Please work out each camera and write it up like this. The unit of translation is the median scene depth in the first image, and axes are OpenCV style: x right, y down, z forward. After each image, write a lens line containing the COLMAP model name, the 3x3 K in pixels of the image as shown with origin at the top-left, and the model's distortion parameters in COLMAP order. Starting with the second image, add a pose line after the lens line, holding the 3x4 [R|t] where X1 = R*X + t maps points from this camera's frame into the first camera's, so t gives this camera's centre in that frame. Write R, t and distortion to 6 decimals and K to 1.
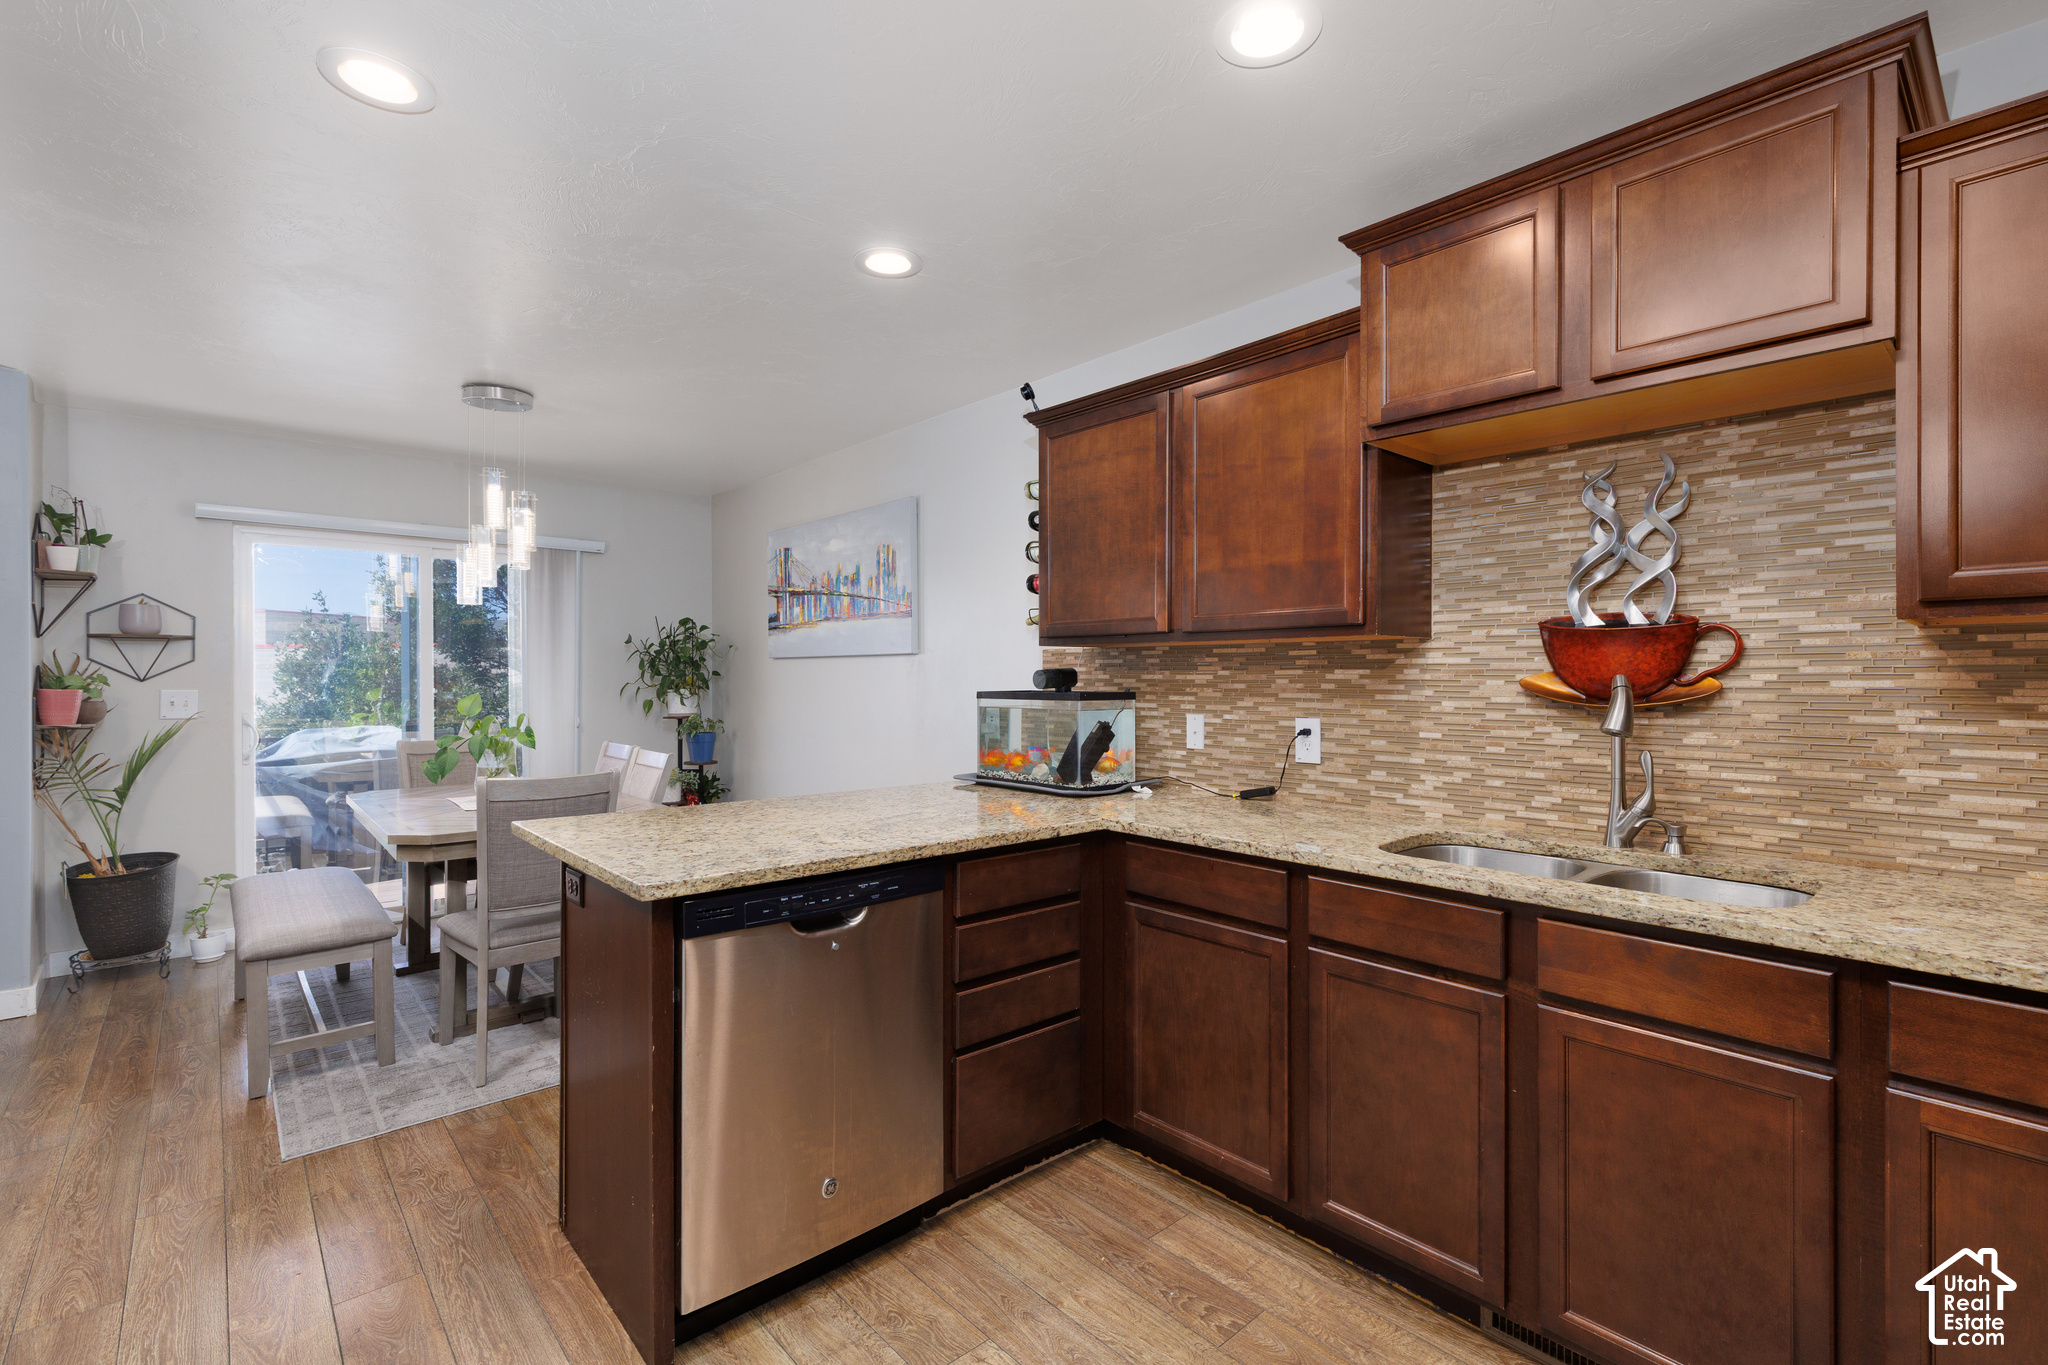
lens RADIAL K [[914.2, 0, 1030.4], [0, 914.2, 680.3], [0, 0, 1]] dist [0.008649, -0.001592]
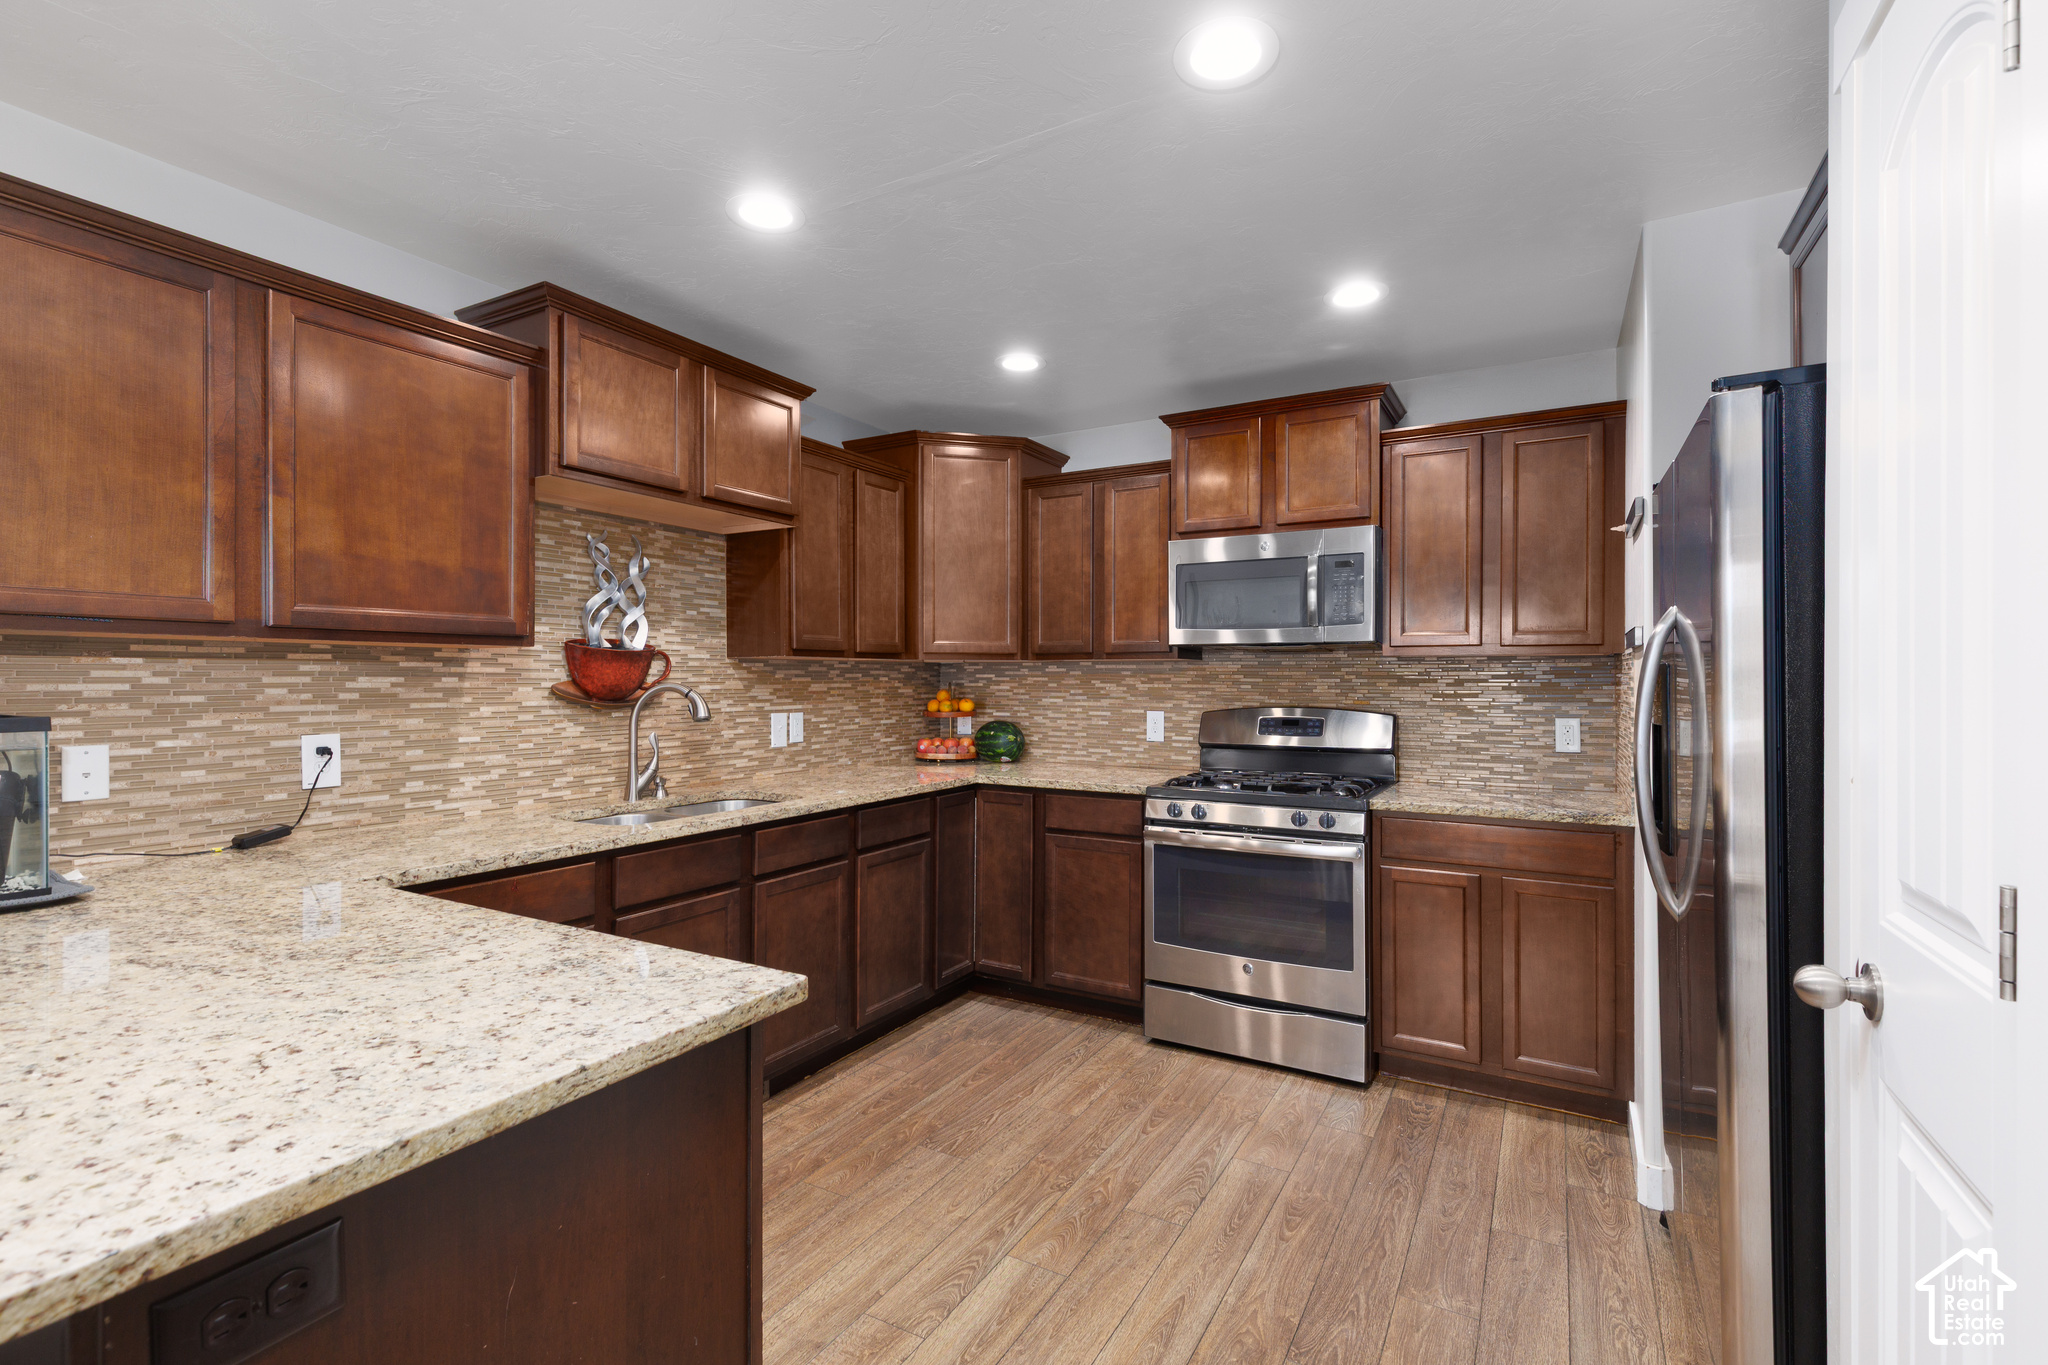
lens RADIAL K [[914.2, 0, 1030.4], [0, 914.2, 680.3], [0, 0, 1]] dist [0.008649, -0.001592]
pose [[-0.313128, 0.000810, 0.949711, -0.741088], [0.006017, 0.999981, 0.001131, -0.005919], [-0.949692, 0.006068, -0.313127, 0.673162]]
